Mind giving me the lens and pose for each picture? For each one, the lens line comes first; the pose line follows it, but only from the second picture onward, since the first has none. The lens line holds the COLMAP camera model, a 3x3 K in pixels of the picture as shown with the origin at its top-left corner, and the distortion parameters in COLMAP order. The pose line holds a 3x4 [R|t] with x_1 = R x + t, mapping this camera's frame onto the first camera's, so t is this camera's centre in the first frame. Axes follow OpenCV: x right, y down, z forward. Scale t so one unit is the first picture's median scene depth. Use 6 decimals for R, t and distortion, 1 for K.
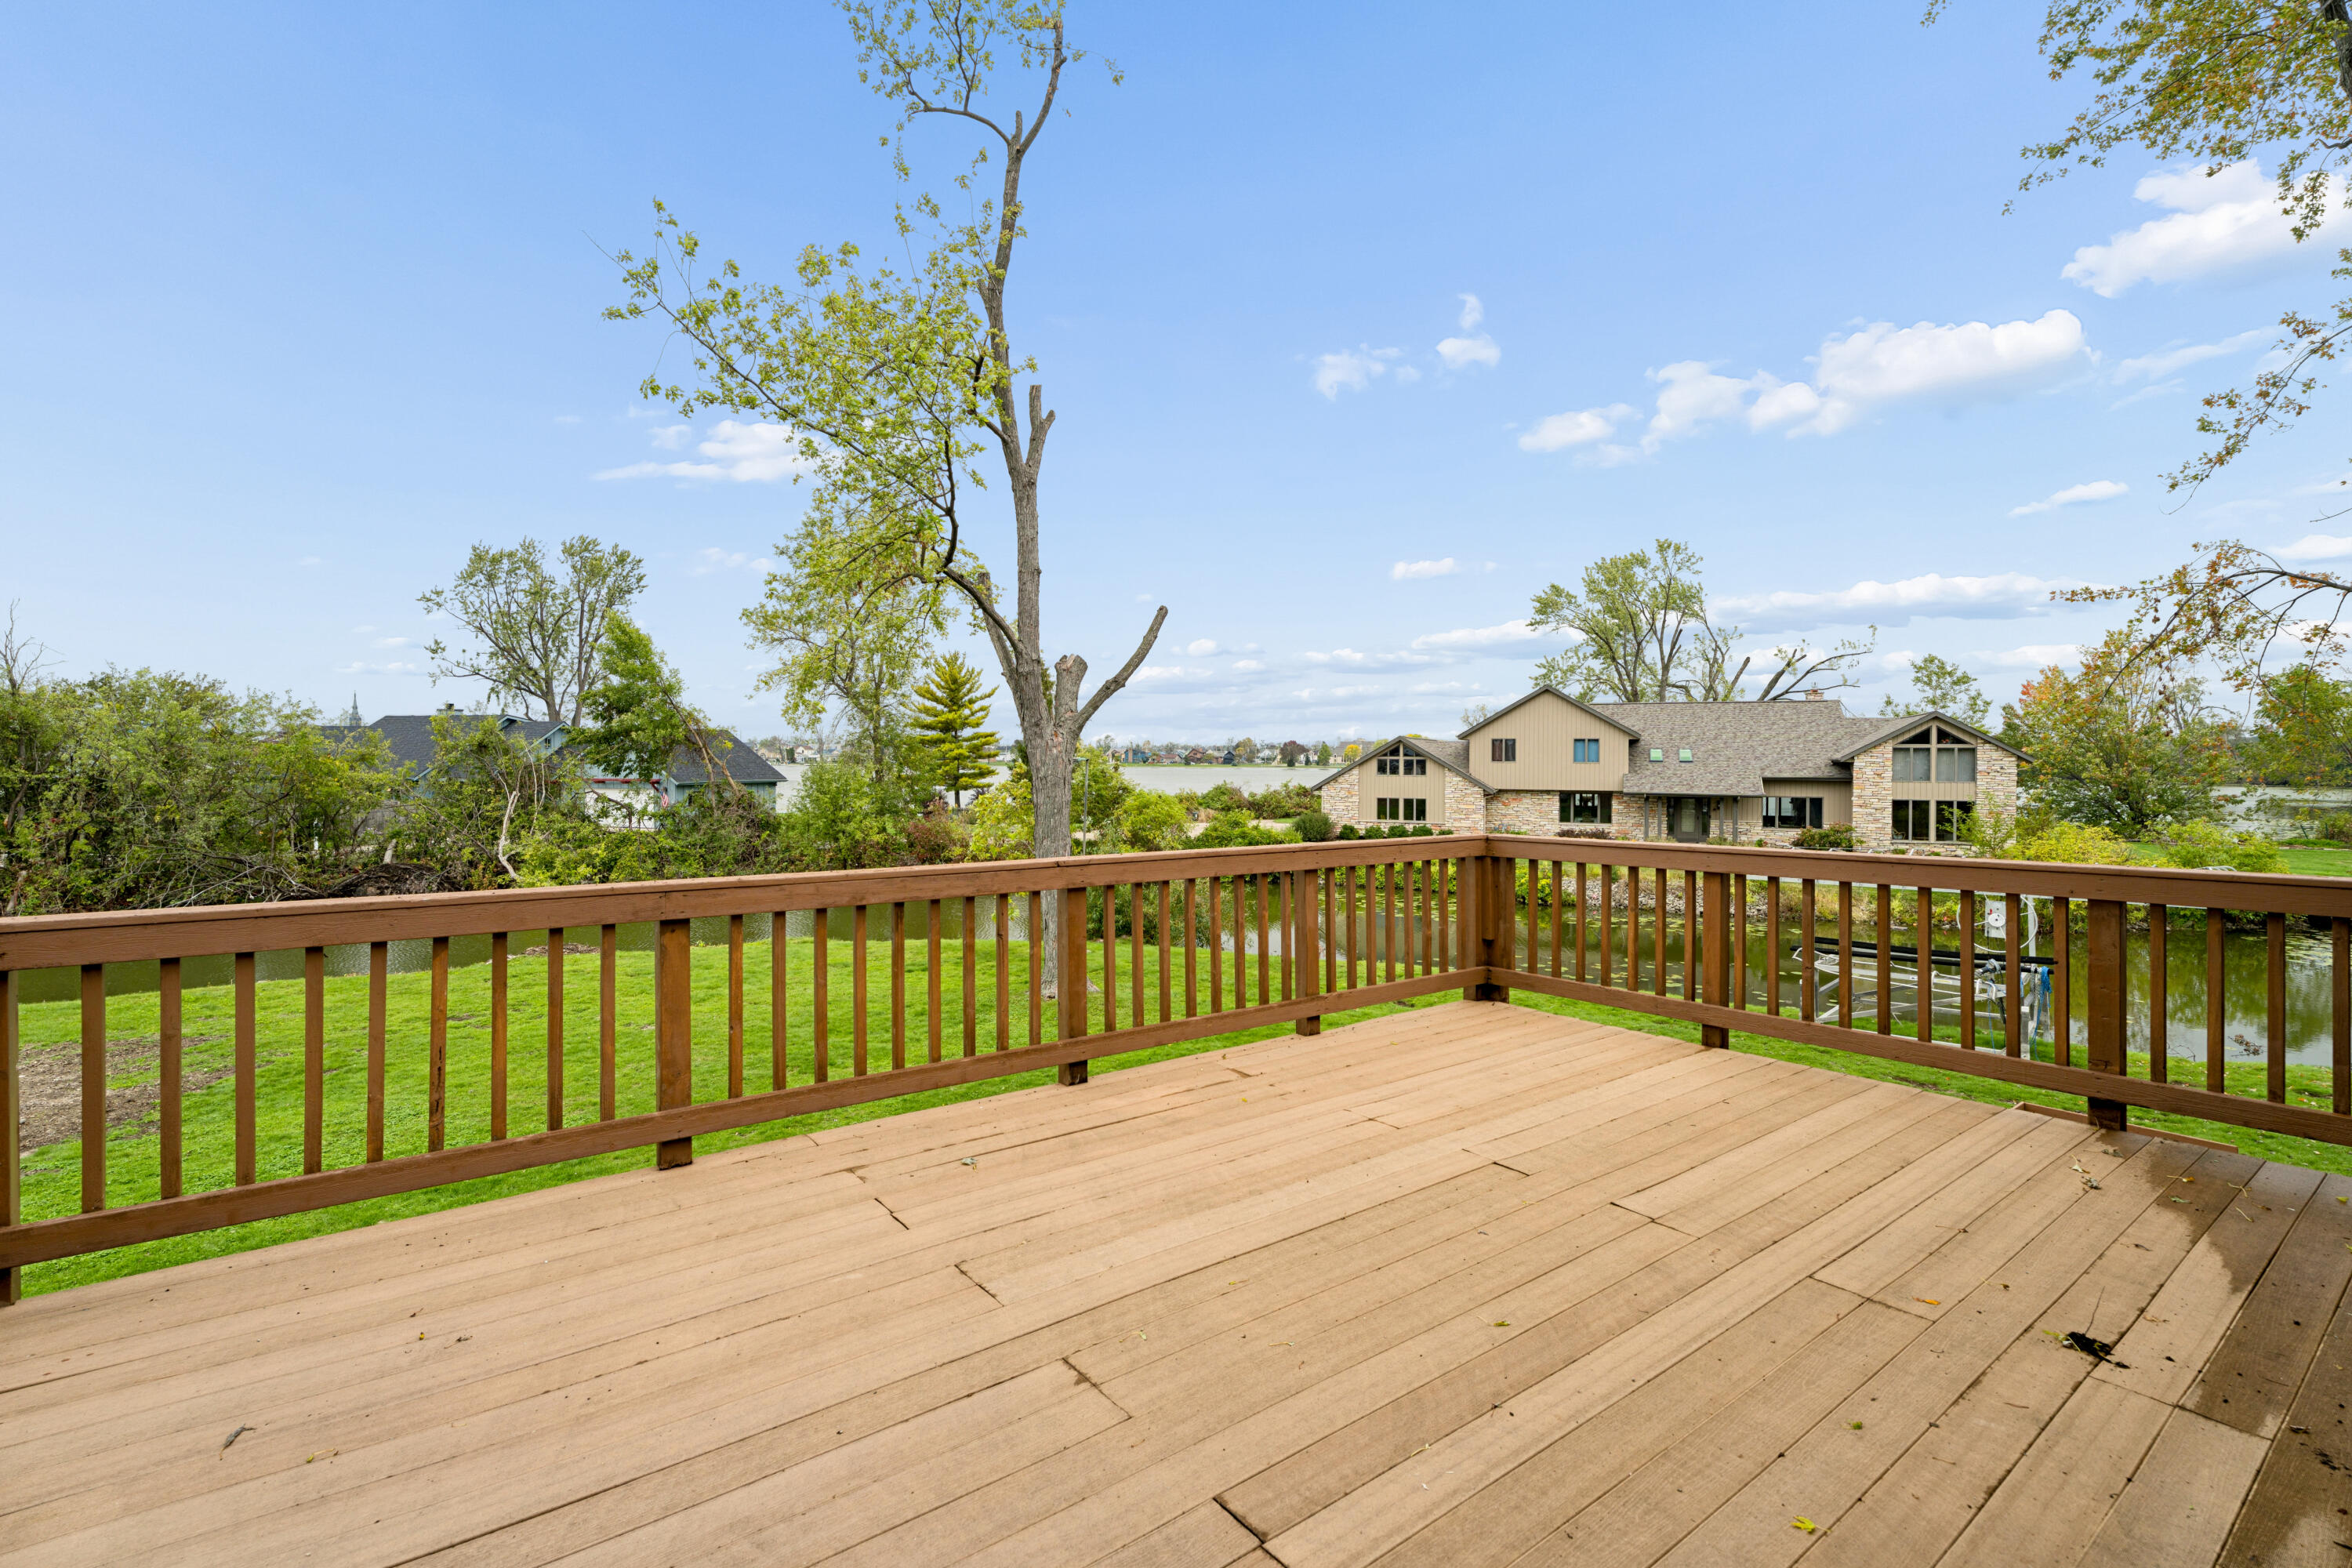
lens RADIAL K [[1002.9, 0, 1135.5], [0, 1002.9, 781.5], [0, 0, 1]] dist [0.007573, -0.000452]
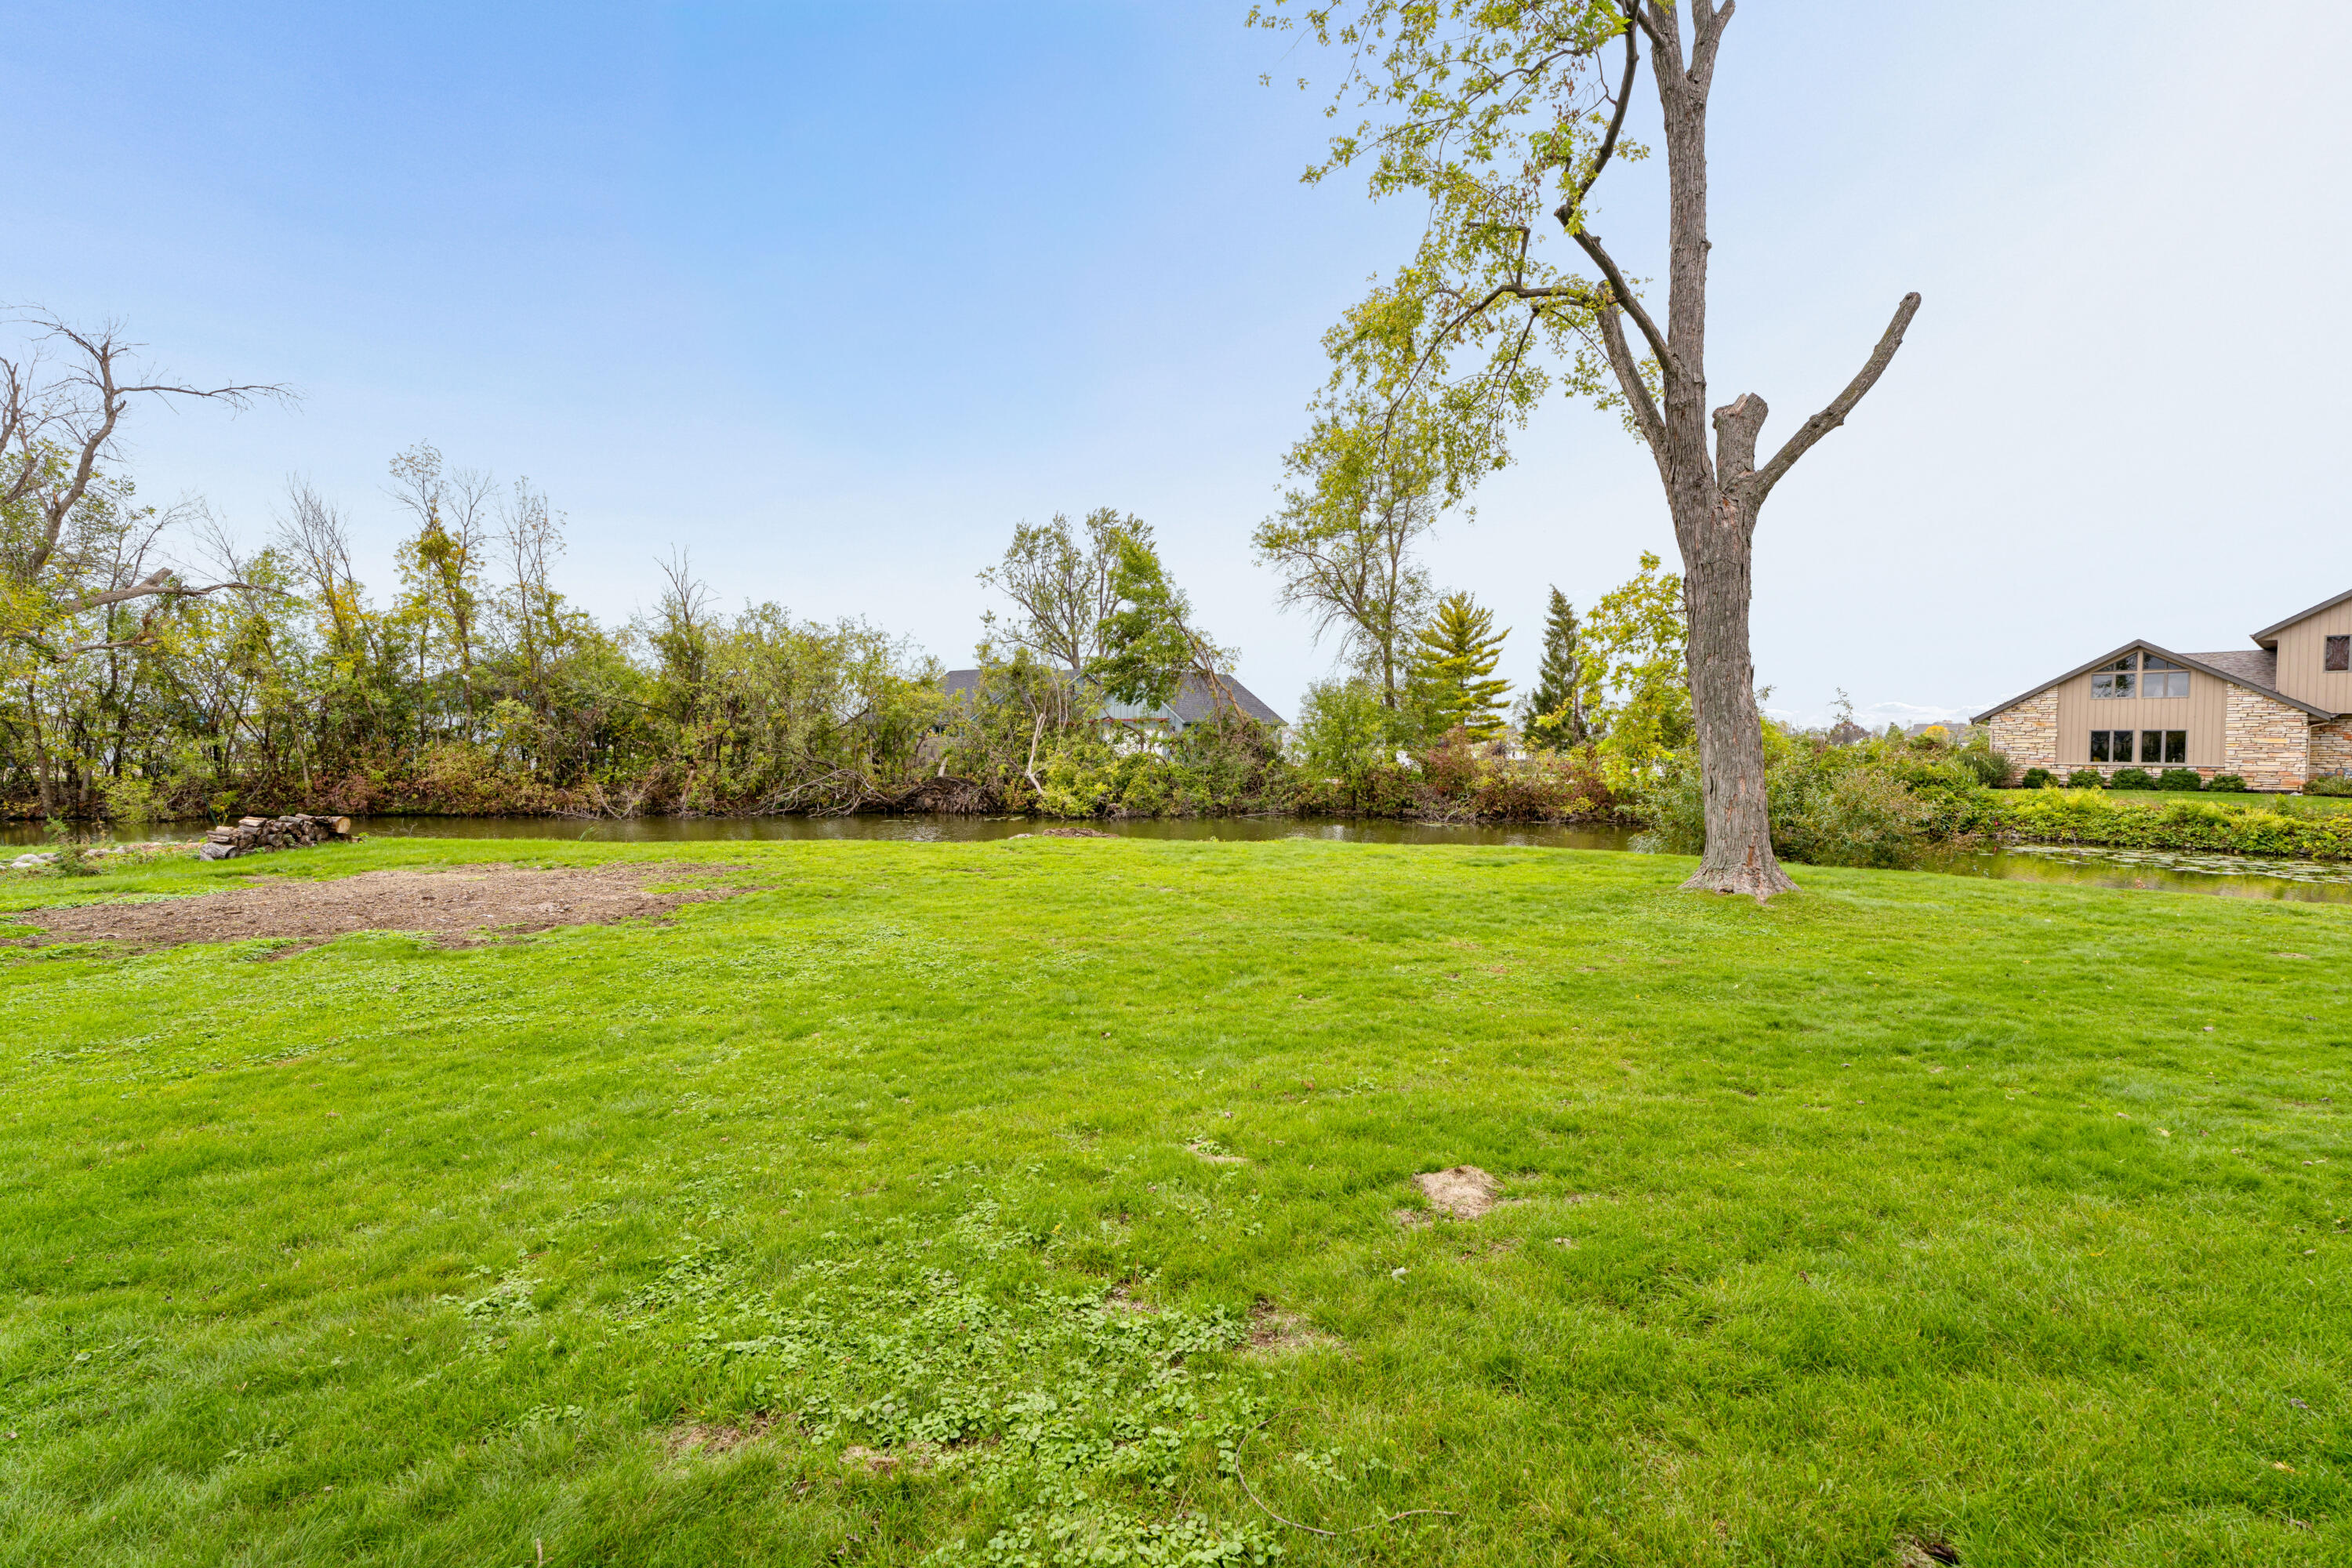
lens RADIAL K [[1036.8, 0, 1177.3], [0, 1036.8, 776.5], [0, 0, 1]] dist [0.000243, -0.000048]
pose [[0.908487, 0.016805, -0.417575, -0.042146], [-0.008530, 0.999729, 0.021676, 0.042903], [0.417826, -0.016130, 0.908384, 0.082223]]
